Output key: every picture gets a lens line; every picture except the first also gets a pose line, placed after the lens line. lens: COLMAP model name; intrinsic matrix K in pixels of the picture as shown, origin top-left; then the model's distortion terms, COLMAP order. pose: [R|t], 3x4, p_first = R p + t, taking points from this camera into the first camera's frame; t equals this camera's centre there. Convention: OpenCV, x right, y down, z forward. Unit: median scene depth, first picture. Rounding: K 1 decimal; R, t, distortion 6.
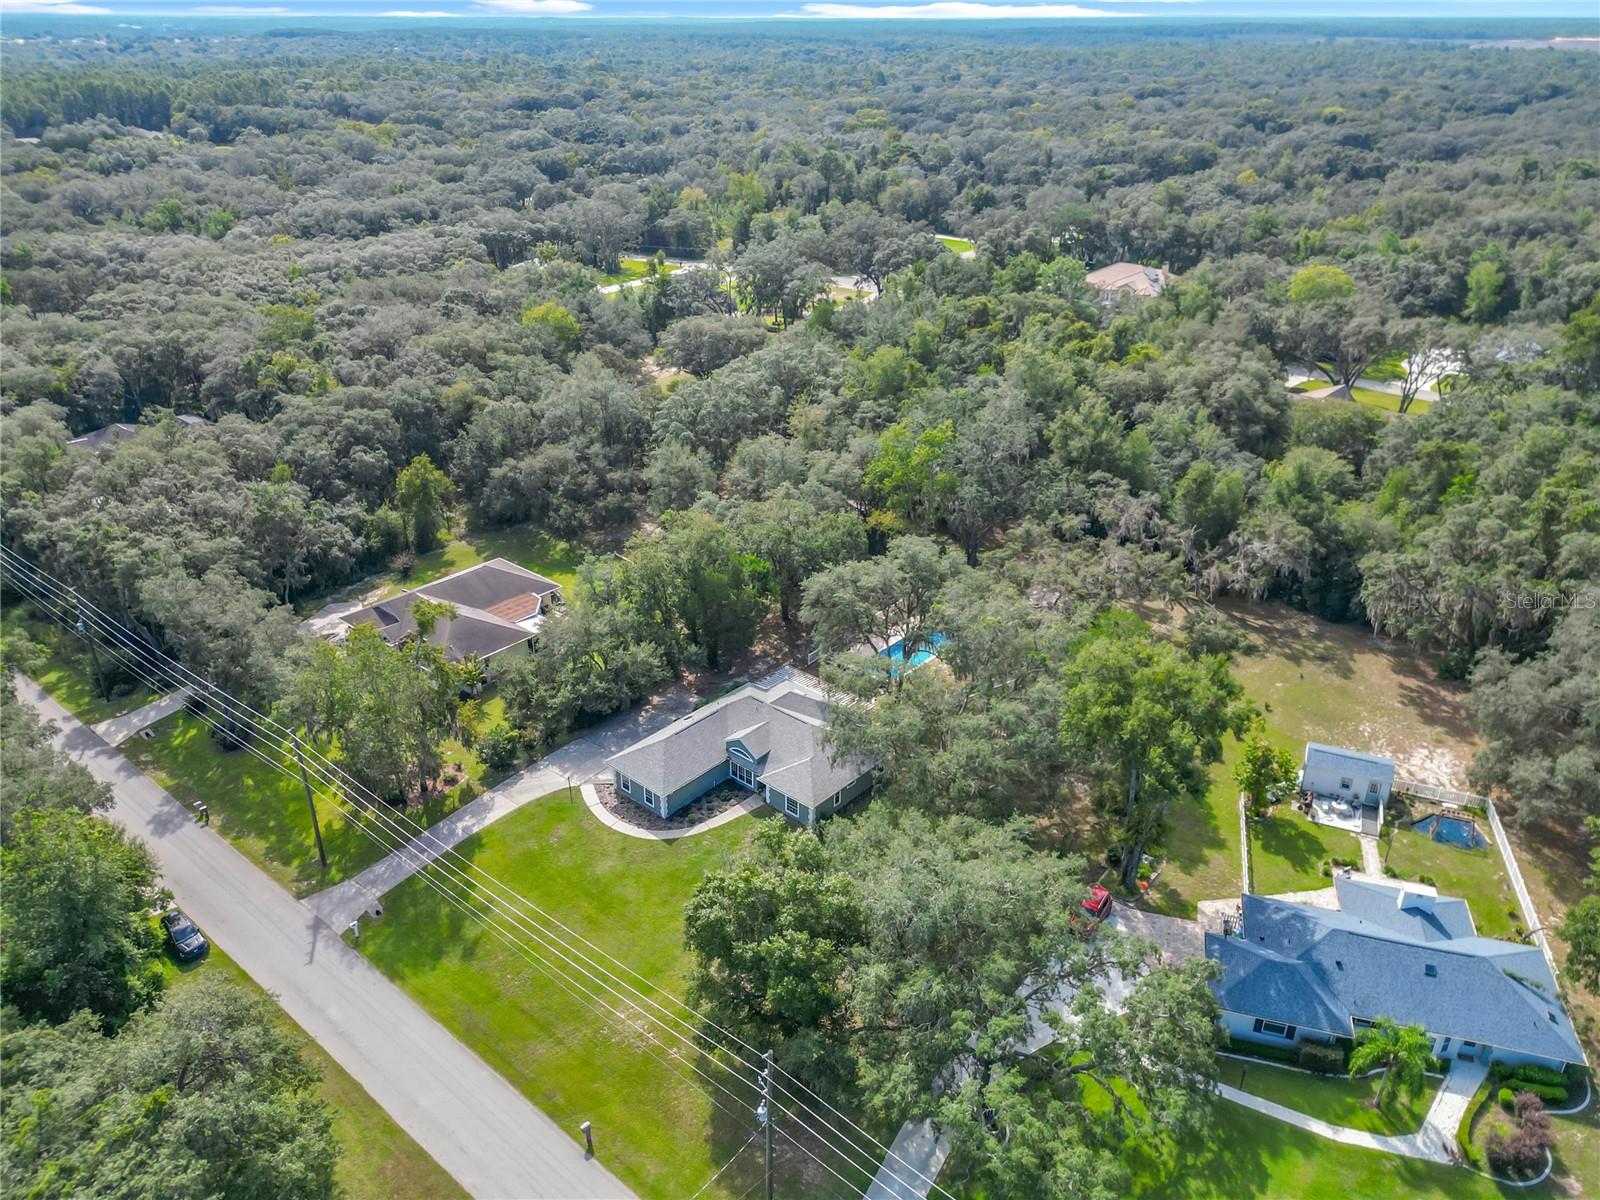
lens RADIAL K [[1137.5, 0, 800.0], [0, 1137.5, 615.5], [0, 0, 1]] dist [0.037529, -0.035343]
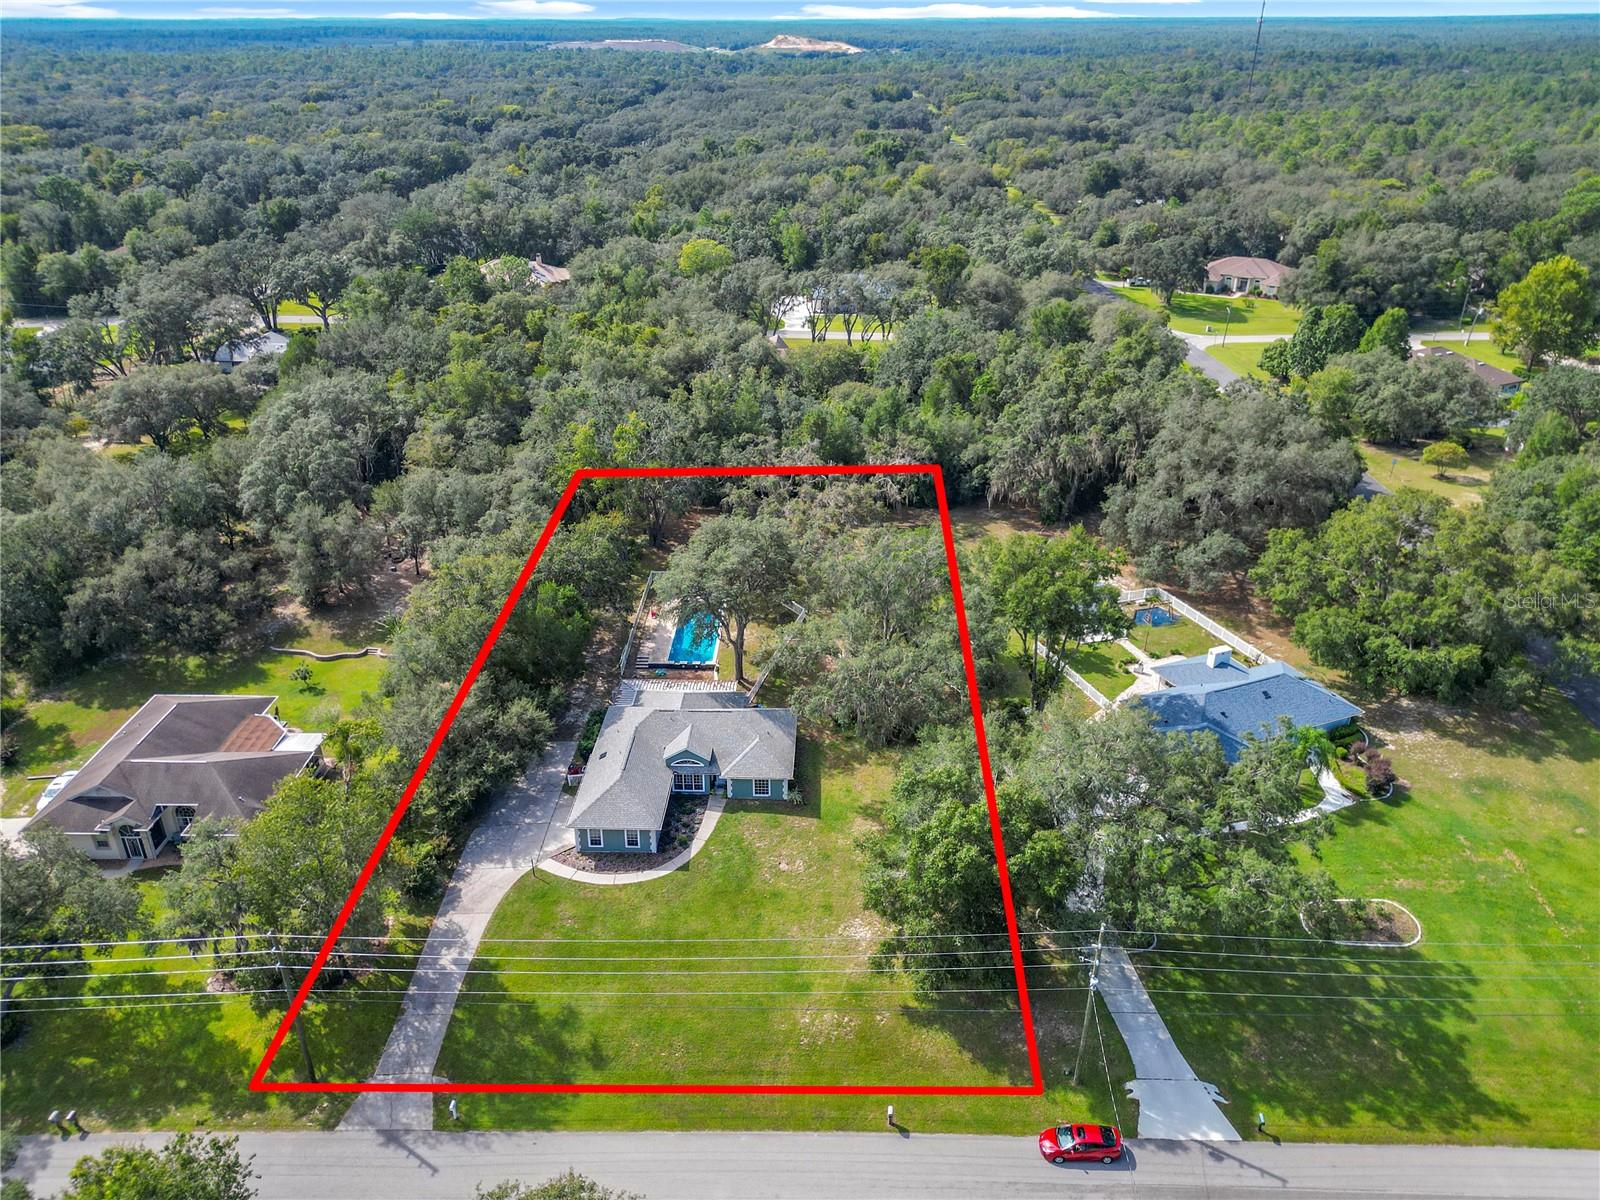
lens RADIAL K [[1137.5, 0, 798.5], [0, 1137.5, 604.3], [0, 0, 1]] dist [0.037529, -0.035343]
pose [[0.775682, -0.295100, 0.557883, -0.505158], [0.297326, 0.950580, 0.089419, -0.071836], [-0.556700, 0.096512, 0.825088, 0.120195]]
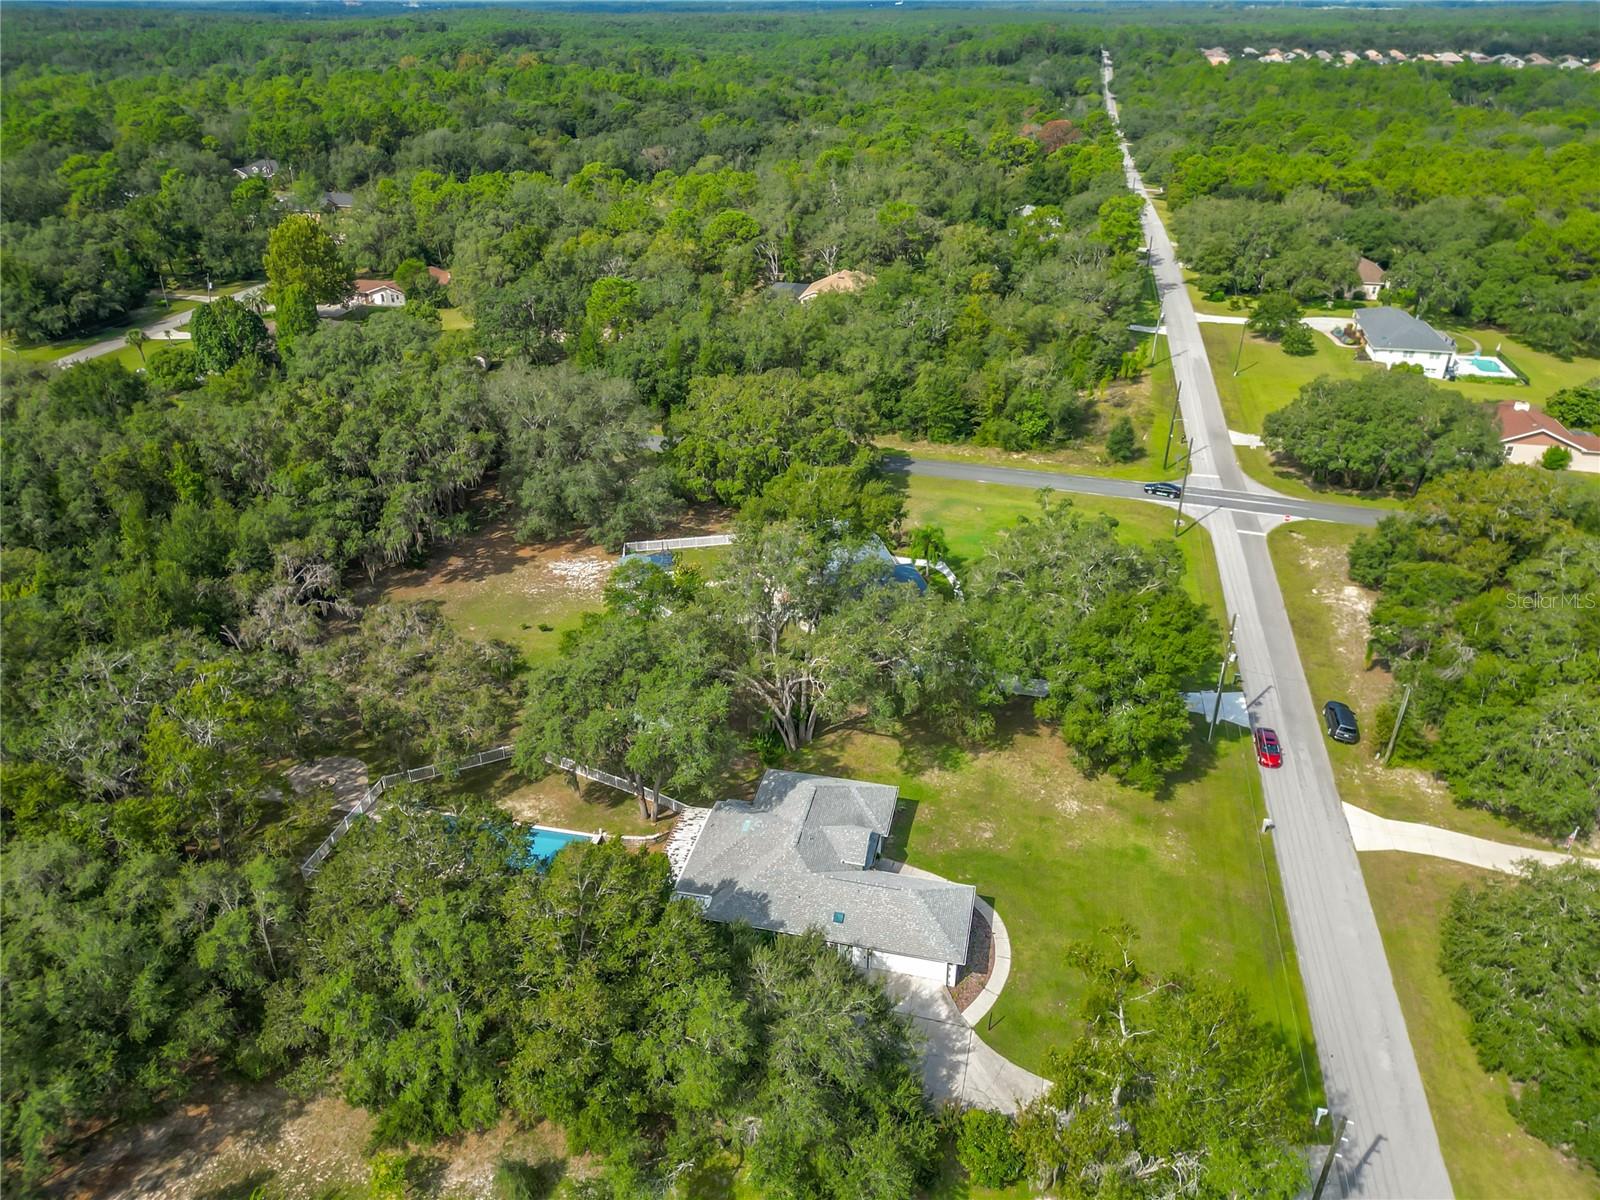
lens RADIAL K [[1137.5, 0, 774.2], [0, 1137.5, 602.8], [0, 0, 1]] dist [0.037529, -0.035343]
pose [[-0.462195, -0.422471, 0.779676, -0.635875], [0.409551, 0.678143, 0.610238, -0.582613], [-0.786539, 0.601366, -0.140412, 1.100963]]
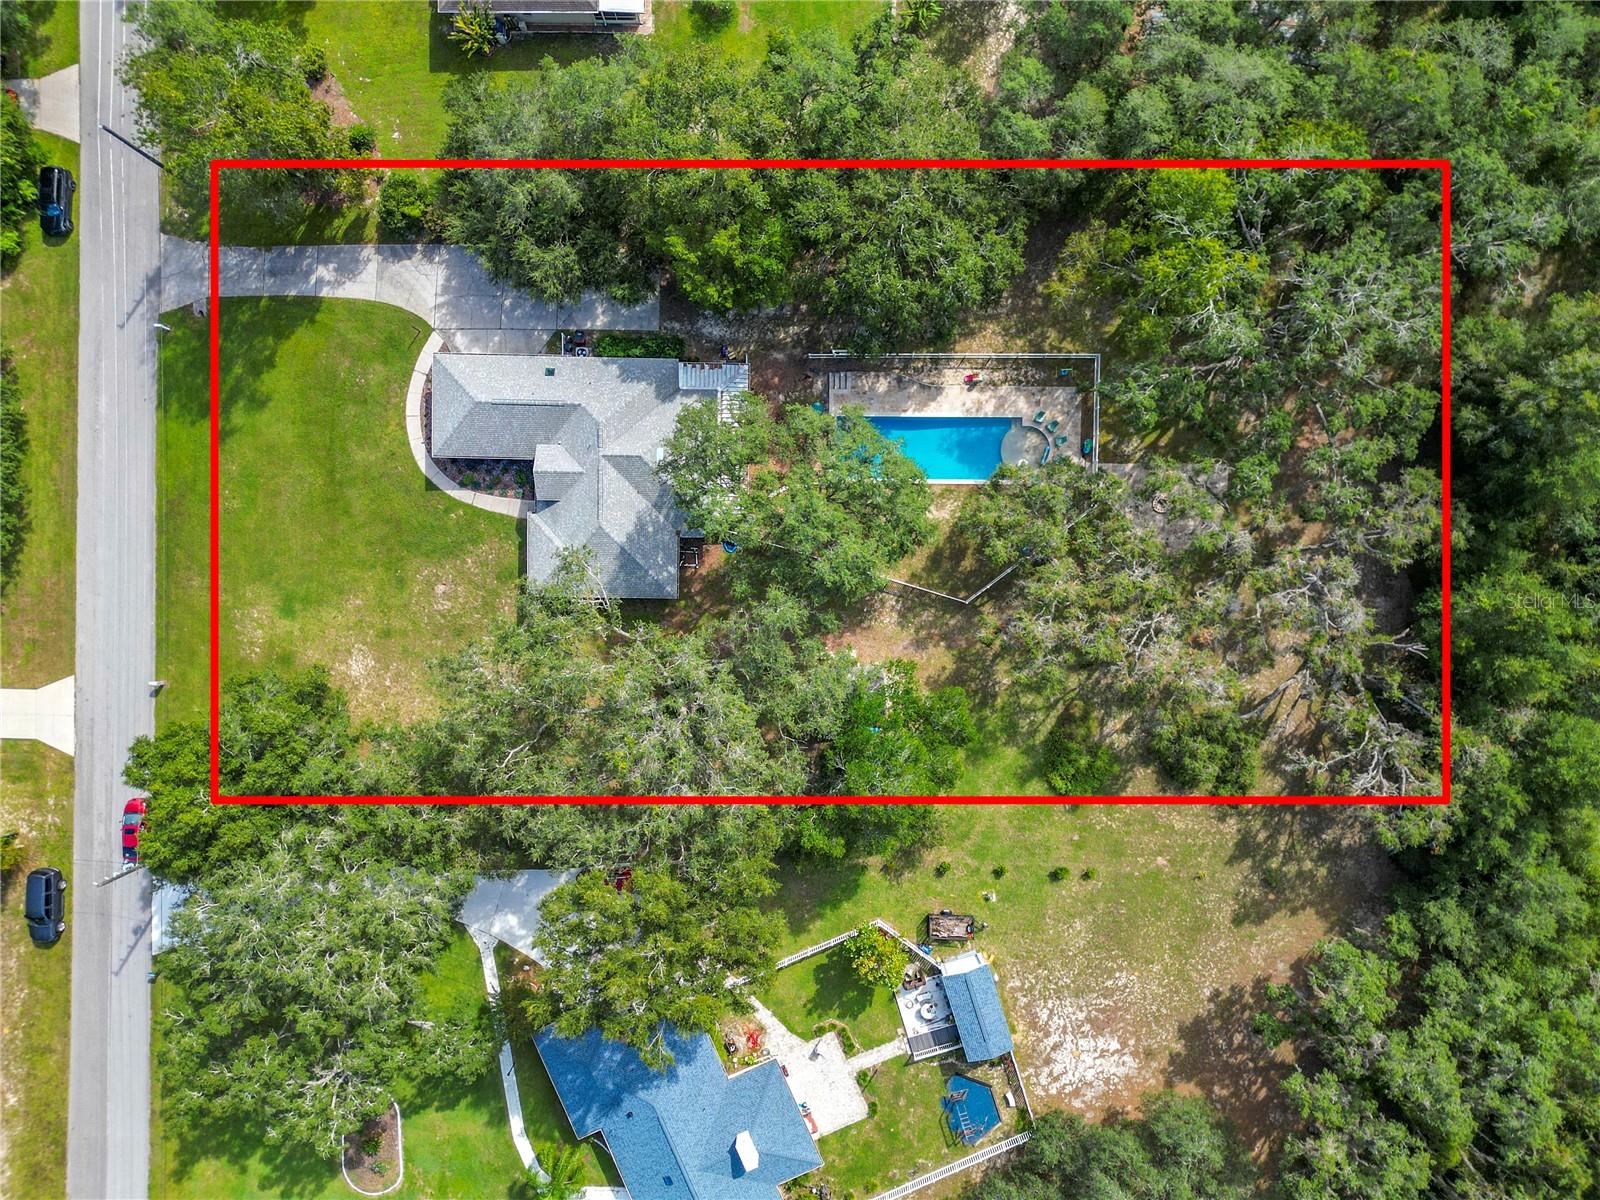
lens RADIAL K [[1137.5, 0, 809.6], [0, 1137.5, 606.1], [0, 0, 1]] dist [0.037529, -0.035343]
pose [[0.648755, 0.760723, 0.020415, 0.143071], [-0.348505, 0.273148, 0.896624, -0.715237], [0.676506, -0.588804, 0.442322, 0.723635]]
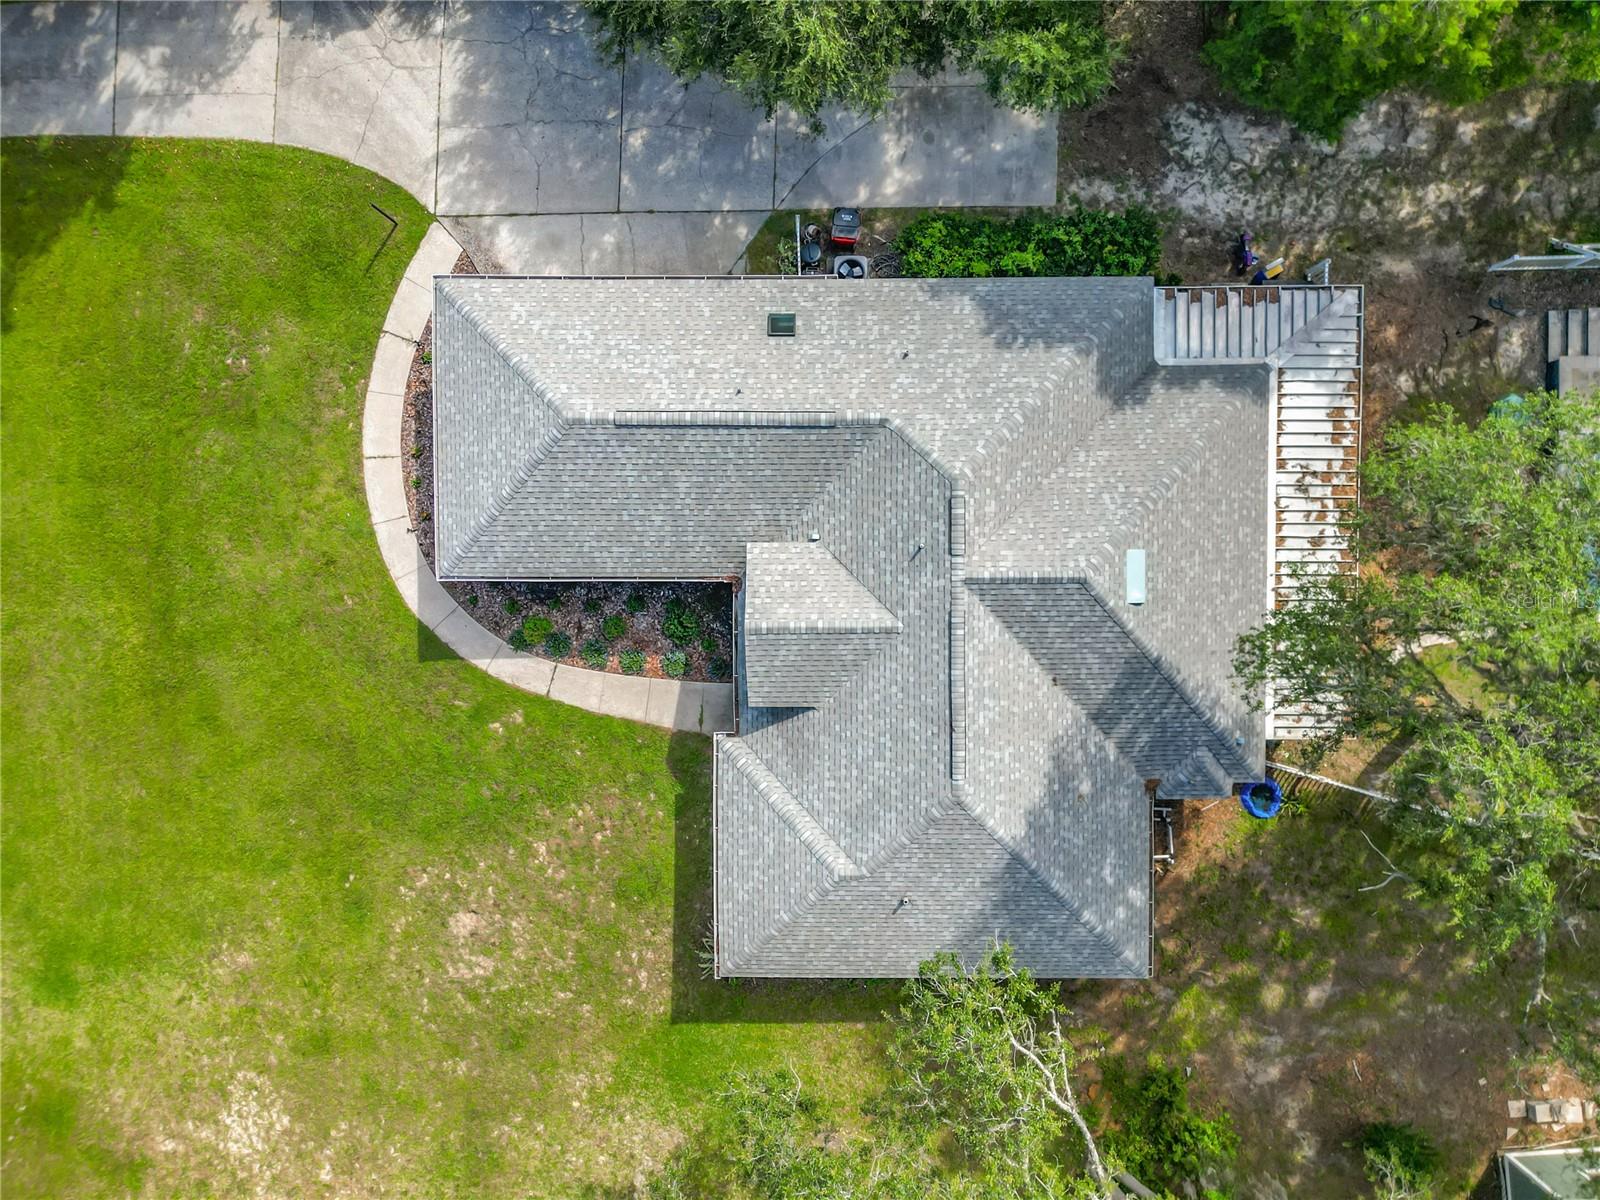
lens RADIAL K [[1137.5, 0, 812.6], [0, 1137.5, 587.2], [0, 0, 1]] dist [0.037529, -0.035343]
pose [[0.661914, 0.749362, 0.018077, -0.056979], [-0.337248, 0.276182, 0.899993, -0.149933], [0.669428, -0.601814, 0.435529, 0.921786]]
